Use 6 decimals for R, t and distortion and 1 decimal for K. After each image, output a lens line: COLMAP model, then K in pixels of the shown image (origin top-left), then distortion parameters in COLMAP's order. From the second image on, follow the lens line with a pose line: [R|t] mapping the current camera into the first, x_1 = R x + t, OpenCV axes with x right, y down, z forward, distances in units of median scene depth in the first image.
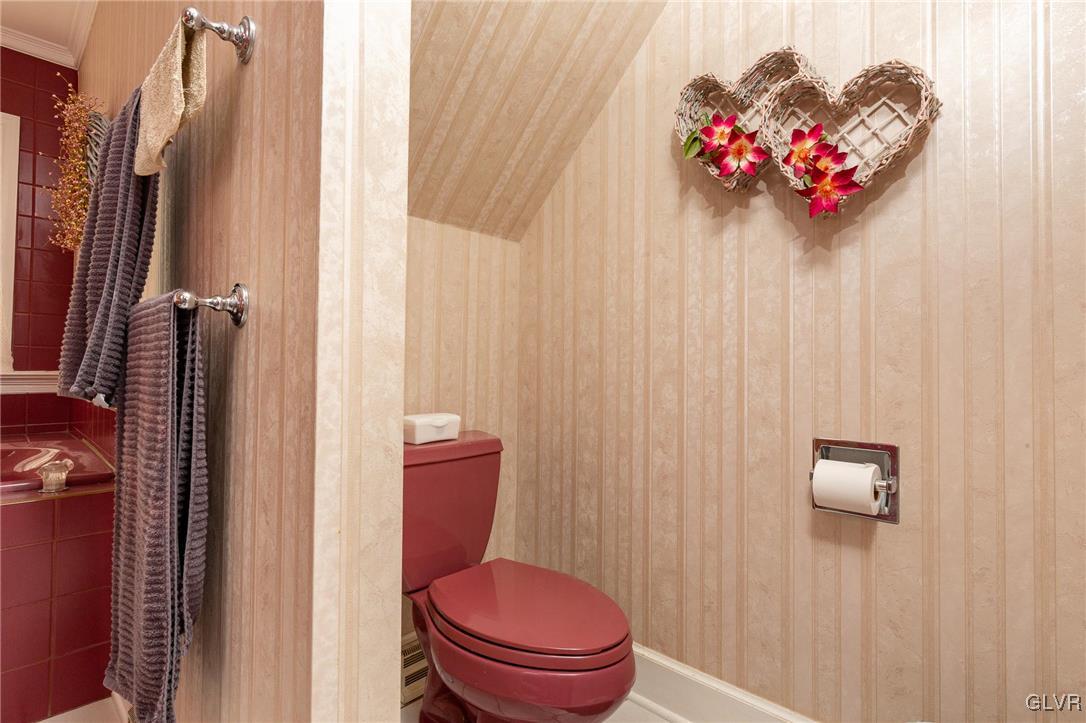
lens RADIAL K [[522.4, 0, 530.3], [0, 522.4, 359.5], [0, 0, 1]] dist [-0.000064, -0.000087]
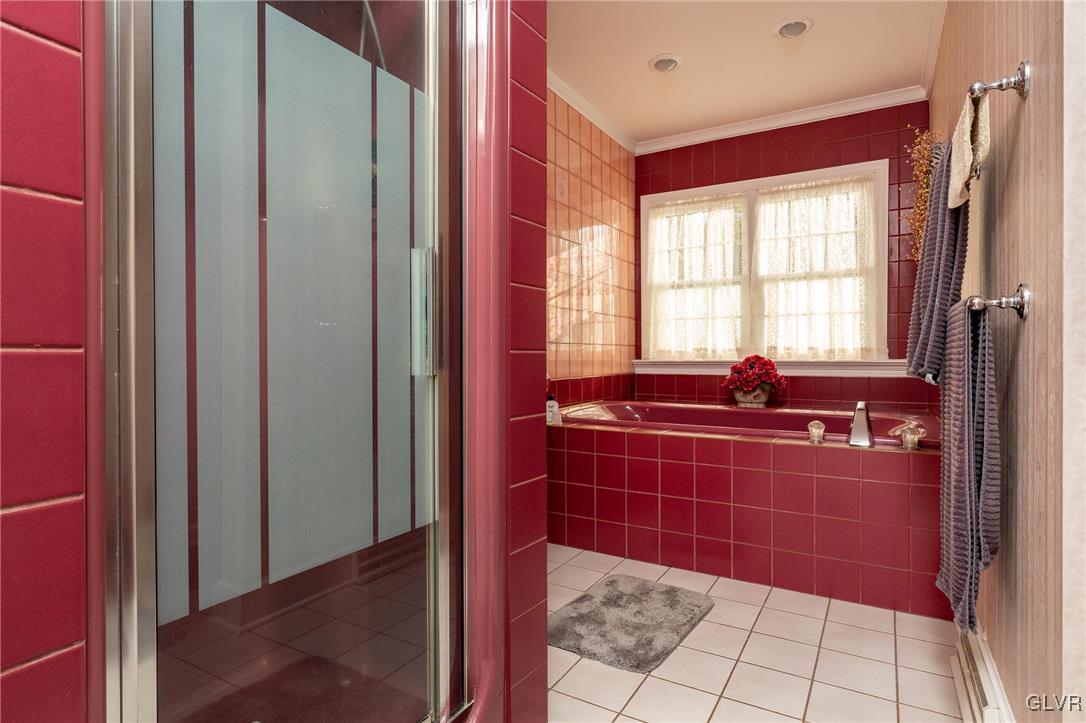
lens RADIAL K [[565.6, 0, 543.0], [0, 565.6, 361.5], [0, 0, 1]] dist [-0.001285, -0.000749]
pose [[0.226413, -0.001813, -0.974030, 0.472004], [0.024664, 0.999688, 0.003872, 0.002888], [0.973719, -0.024900, 0.226387, -0.389866]]
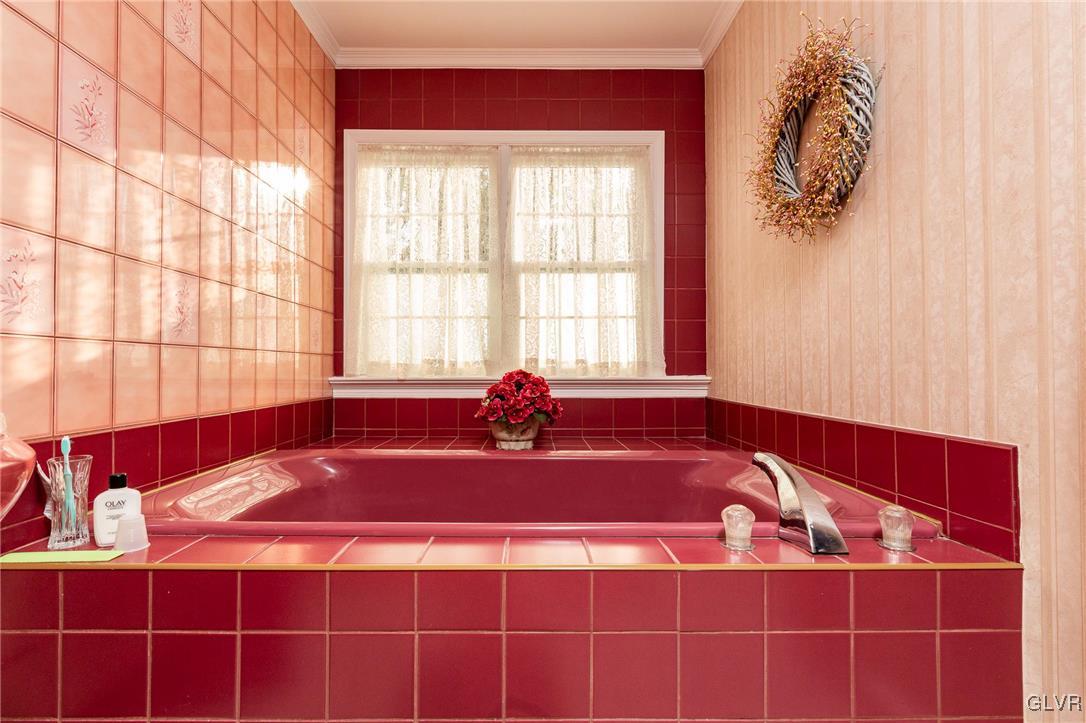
lens RADIAL K [[525.6, 0, 536.8], [0, 525.6, 360.0], [0, 0, 1]] dist [0.000583, 0.000787]
pose [[0.701526, -0.022916, -0.712275, -1.216661], [0.021779, 0.999705, -0.010713, -0.010729], [0.712311, -0.007997, 0.701818, 0.241191]]
